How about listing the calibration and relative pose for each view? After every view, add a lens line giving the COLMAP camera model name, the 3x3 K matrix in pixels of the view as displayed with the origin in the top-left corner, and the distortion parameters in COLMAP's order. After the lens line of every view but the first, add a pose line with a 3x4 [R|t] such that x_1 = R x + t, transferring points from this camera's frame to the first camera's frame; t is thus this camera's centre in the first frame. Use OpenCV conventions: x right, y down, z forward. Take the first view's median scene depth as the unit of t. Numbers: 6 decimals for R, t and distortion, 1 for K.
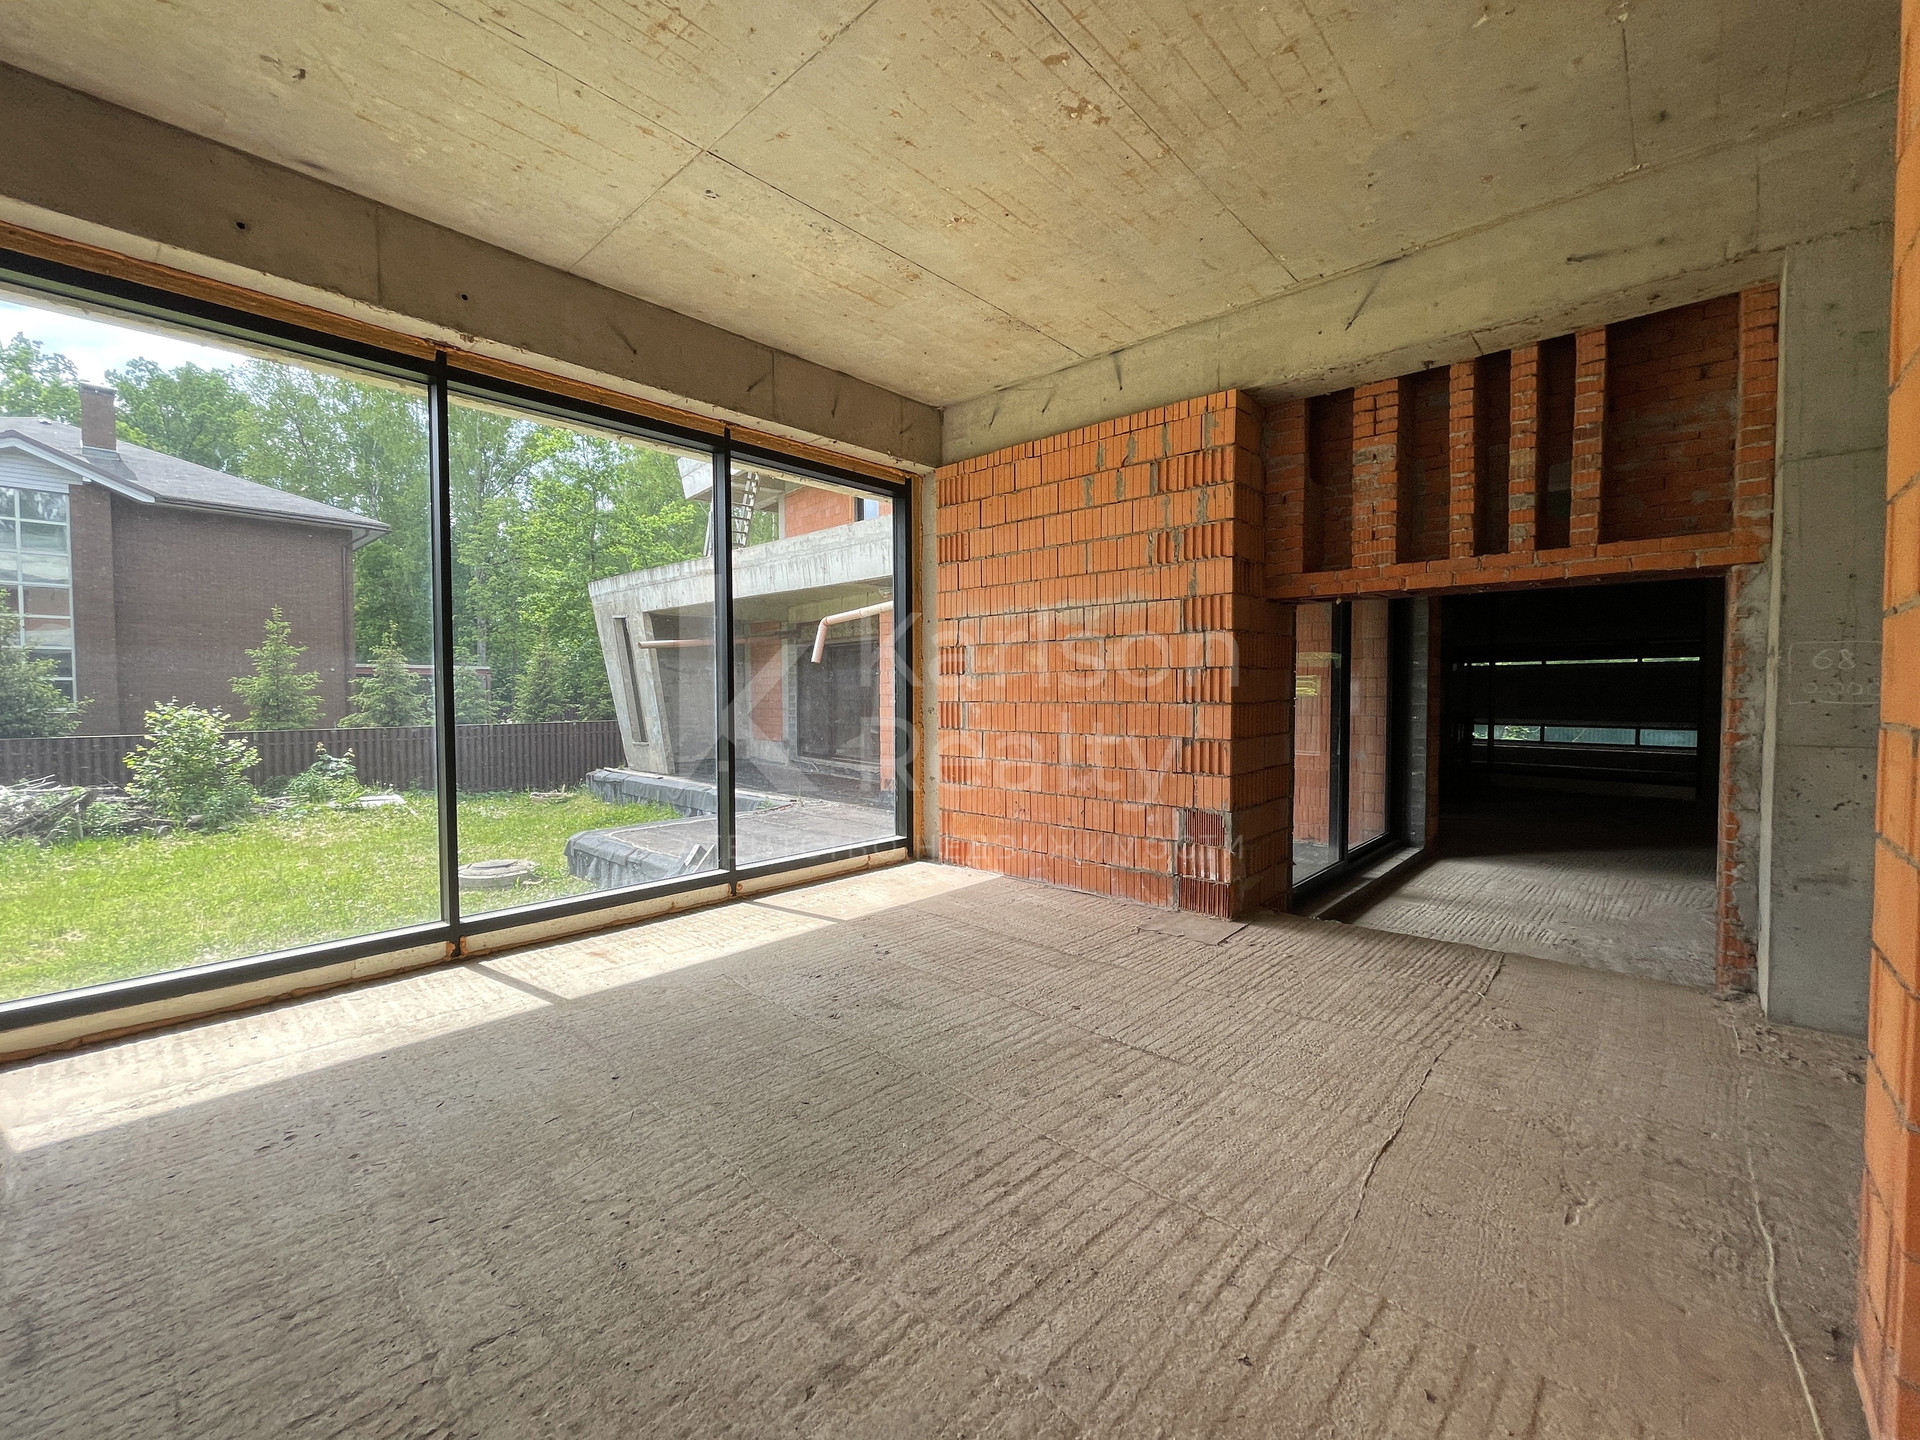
lens RADIAL K [[795.1, 0, 959.3], [0, 795.1, 716.6], [0, 0, 1]] dist [0.009301, -0.001248]
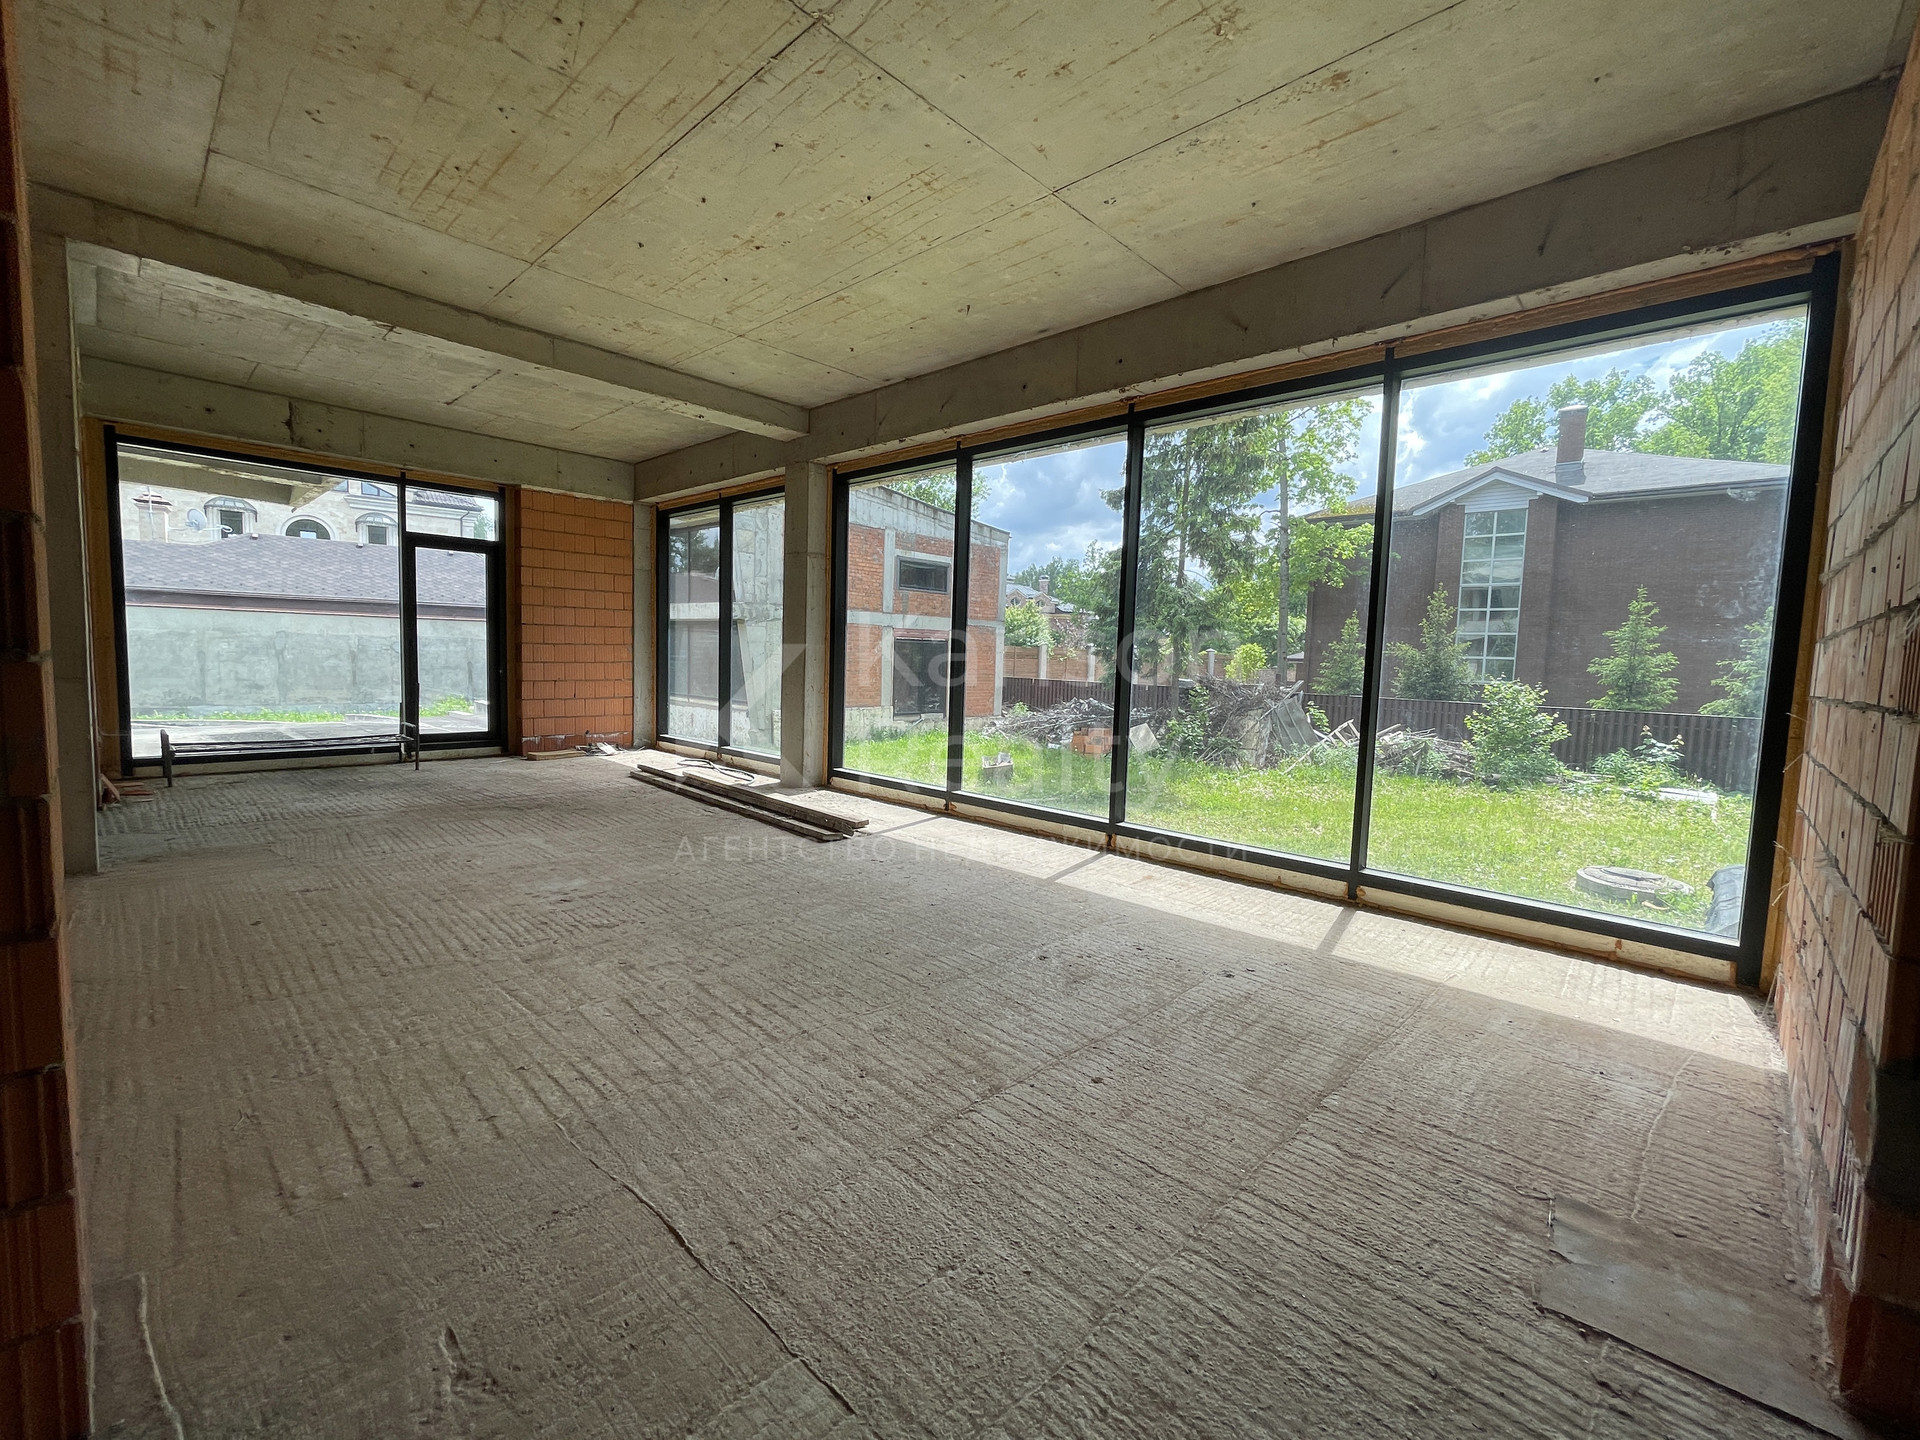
lens RADIAL K [[795.1, 0, 945.1], [0, 795.1, 708.8], [0, 0, 1]] dist [0.009301, -0.001248]
pose [[-0.020846, 0.072405, -0.997157, 0.712688], [-0.064437, 0.995203, 0.073611, -0.018348], [0.997704, 0.065788, -0.016080, 0.703090]]
